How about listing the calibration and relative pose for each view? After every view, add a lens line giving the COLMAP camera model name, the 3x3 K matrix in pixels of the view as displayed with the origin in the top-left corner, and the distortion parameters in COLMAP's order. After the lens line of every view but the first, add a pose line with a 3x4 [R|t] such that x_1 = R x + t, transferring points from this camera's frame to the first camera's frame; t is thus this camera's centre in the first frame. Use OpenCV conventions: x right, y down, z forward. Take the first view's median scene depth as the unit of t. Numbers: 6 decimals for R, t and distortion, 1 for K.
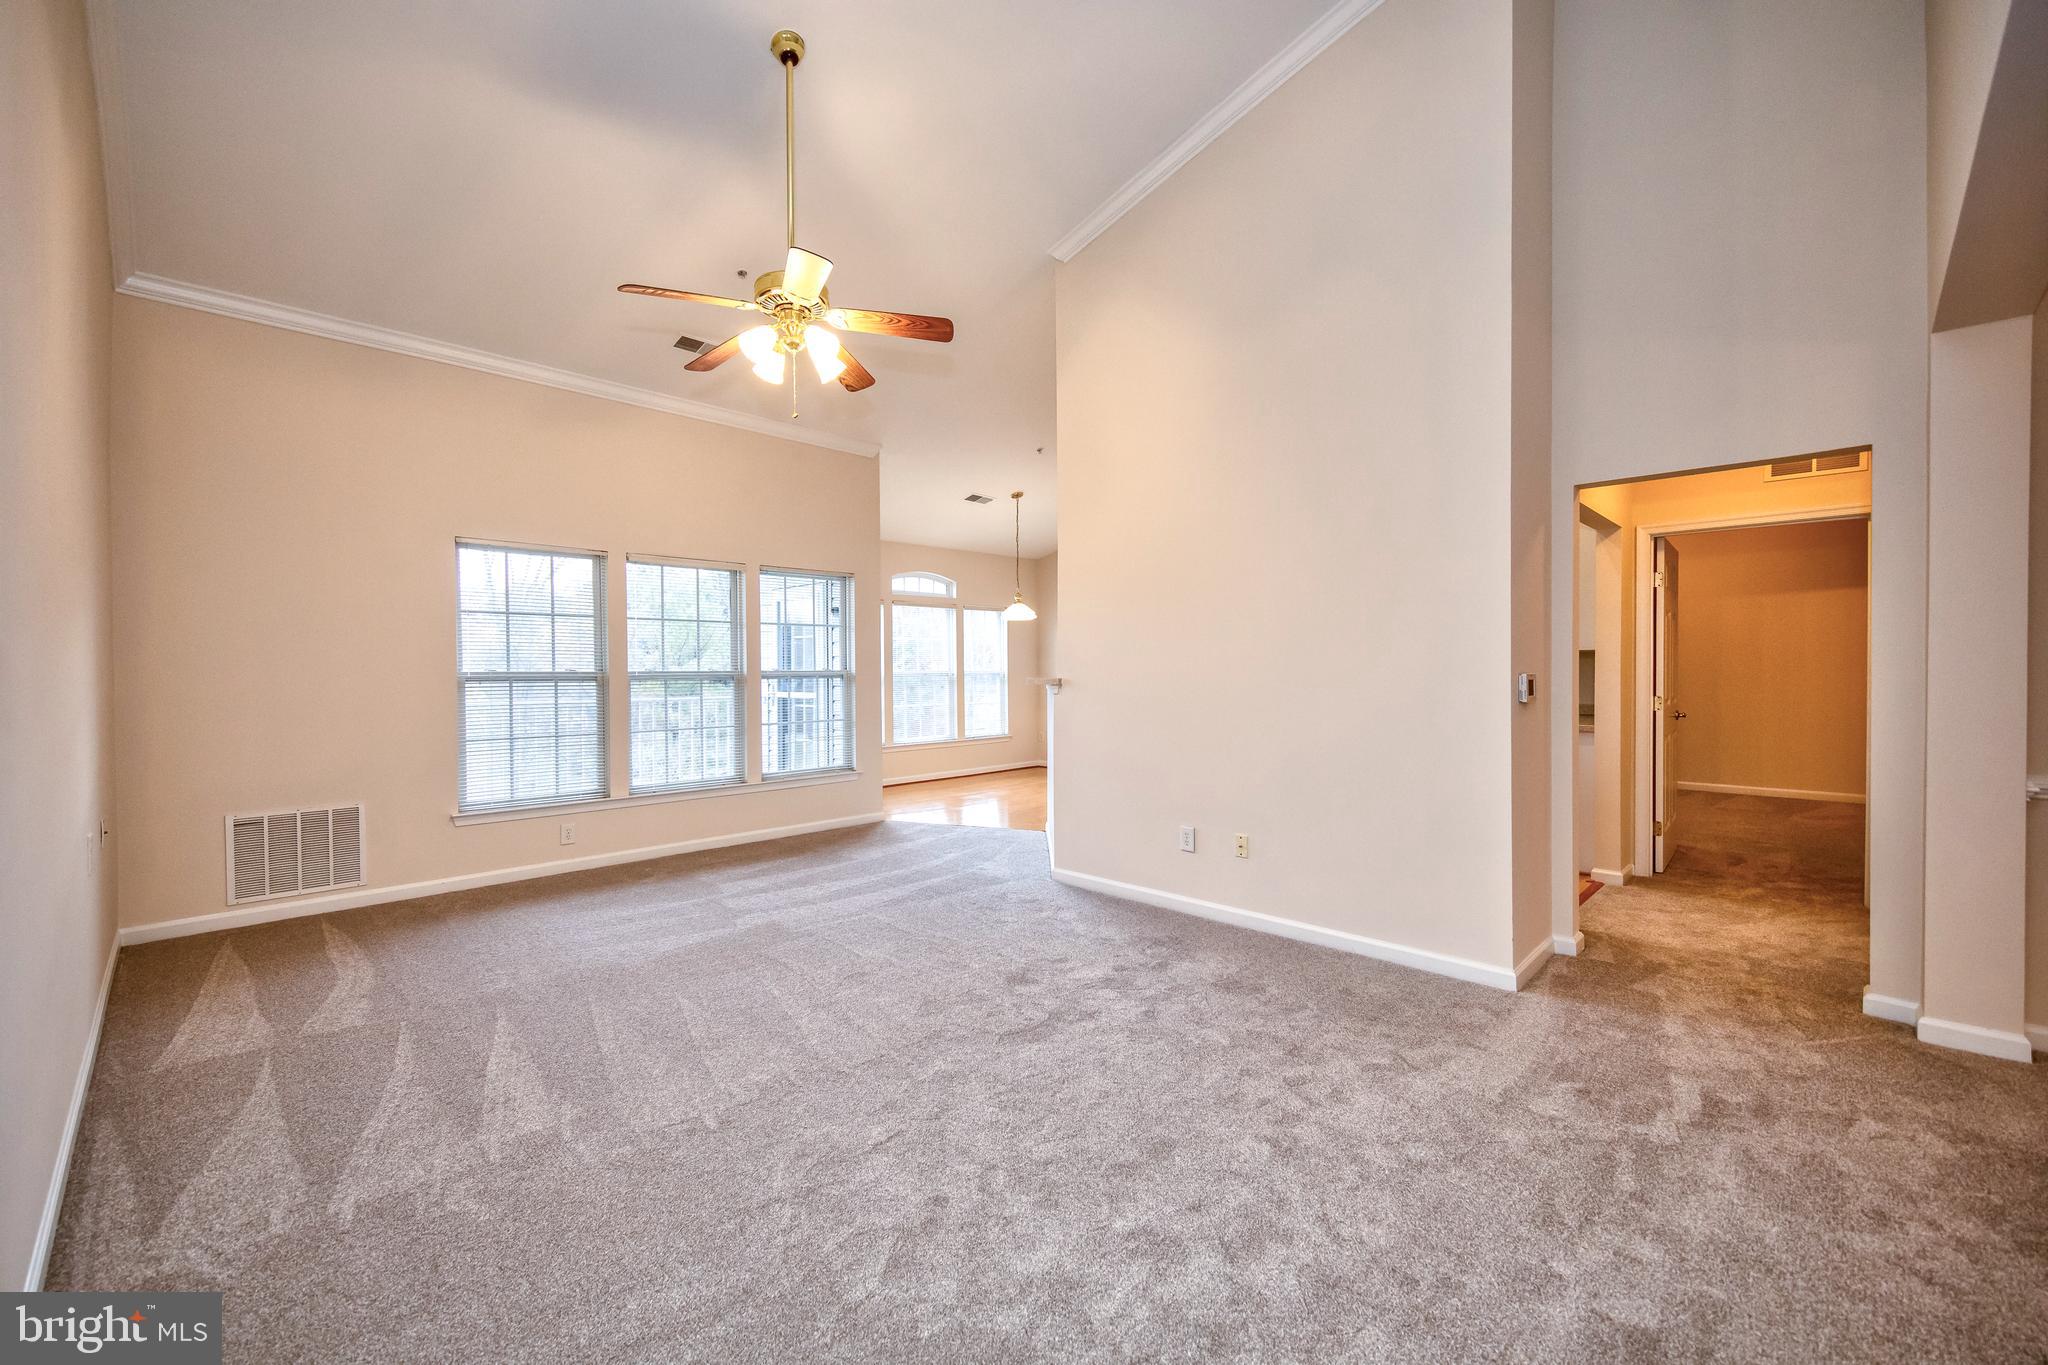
lens RADIAL K [[821.3, 0, 1024.0], [0, 821.3, 682.5], [0, 0, 1]] dist [0.000811, -0.000030]
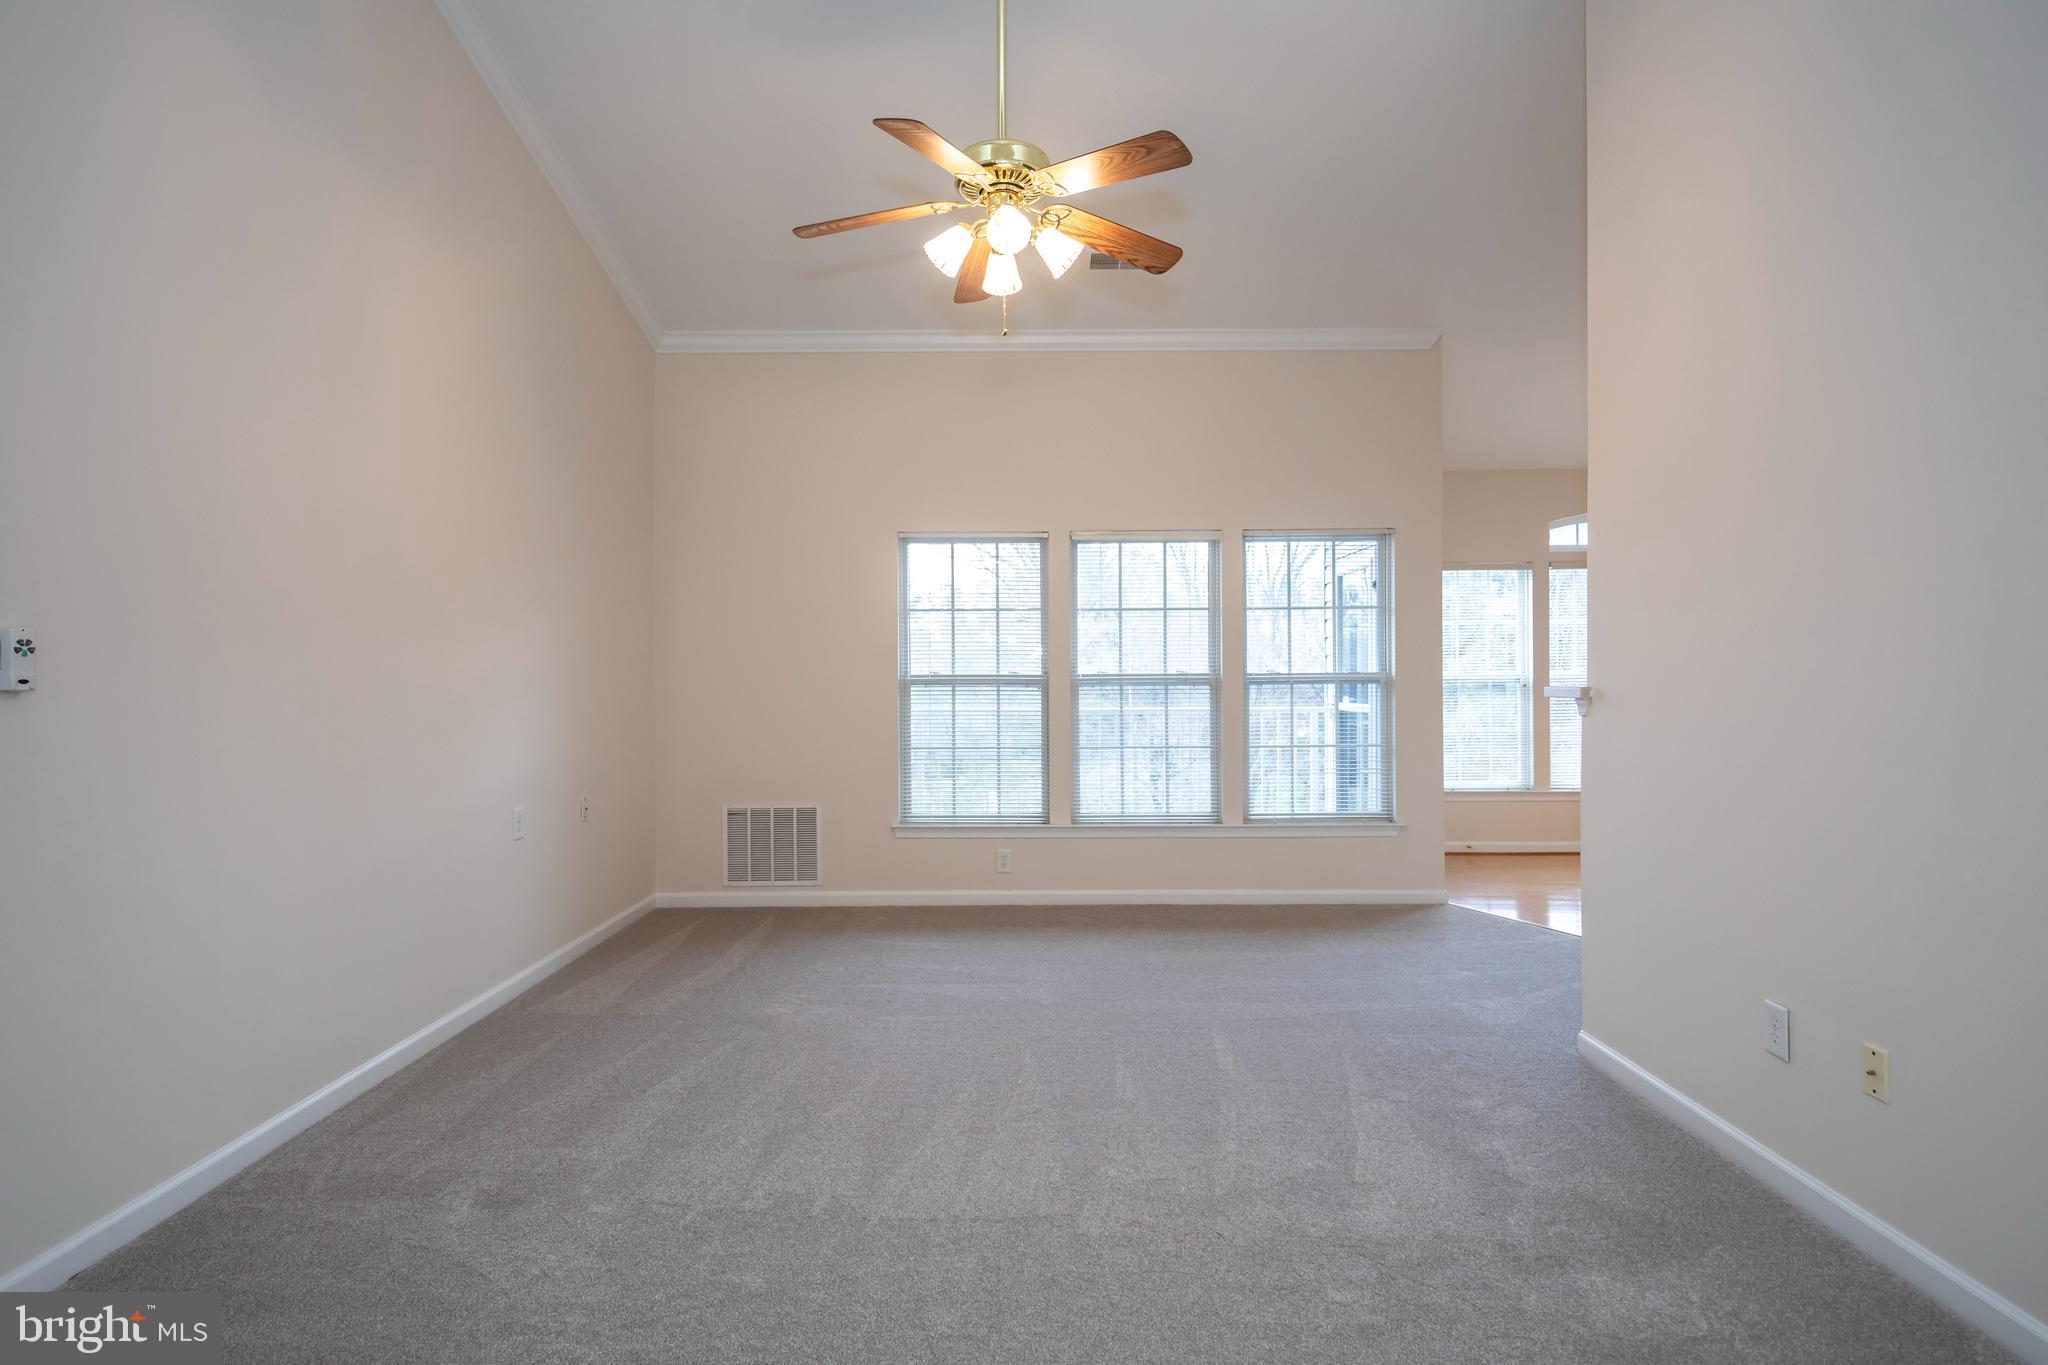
lens RADIAL K [[1093.8, 0, 1028.9], [0, 1093.8, 677.6], [0, 0, 1]] dist [0.001797, 0.000198]
pose [[0.699199, 0.003205, -0.714920, 0.244075], [-0.009724, 0.999940, -0.005026, -0.003322], [0.714861, 0.010466, 0.699188, 0.176245]]
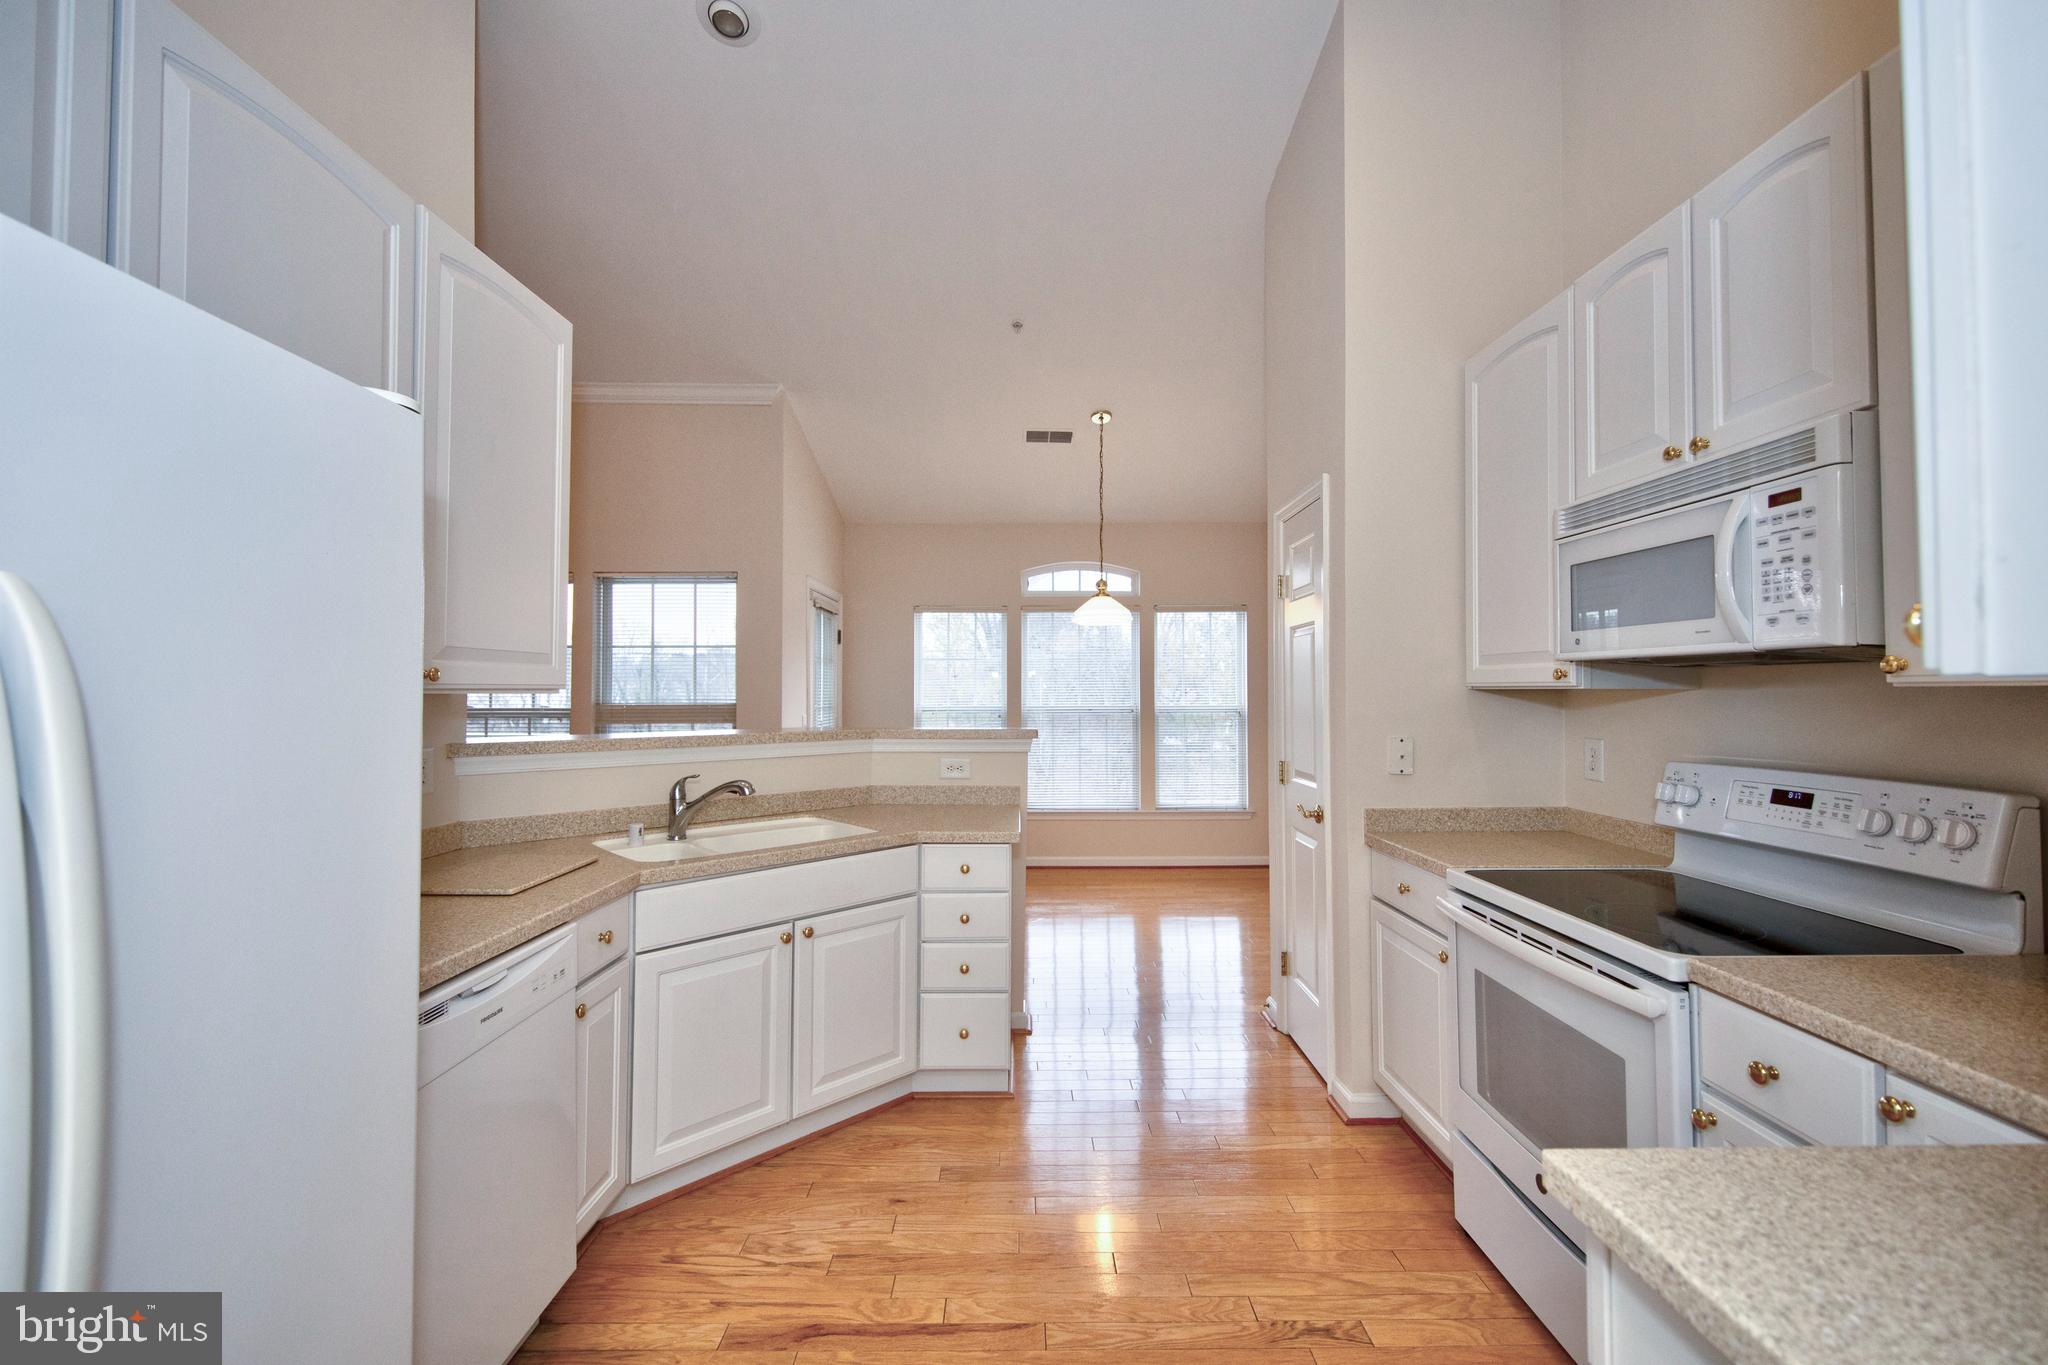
lens RADIAL K [[821.3, 0, 1024.0], [0, 821.3, 682.5], [0, 0, 1]] dist [0.000811, -0.000030]
pose [[0.709452, -0.005143, -0.704734, 0.513640], [-0.013528, 0.999690, -0.020913, -0.026418], [0.704623, 0.024371, 0.709163, 0.730369]]
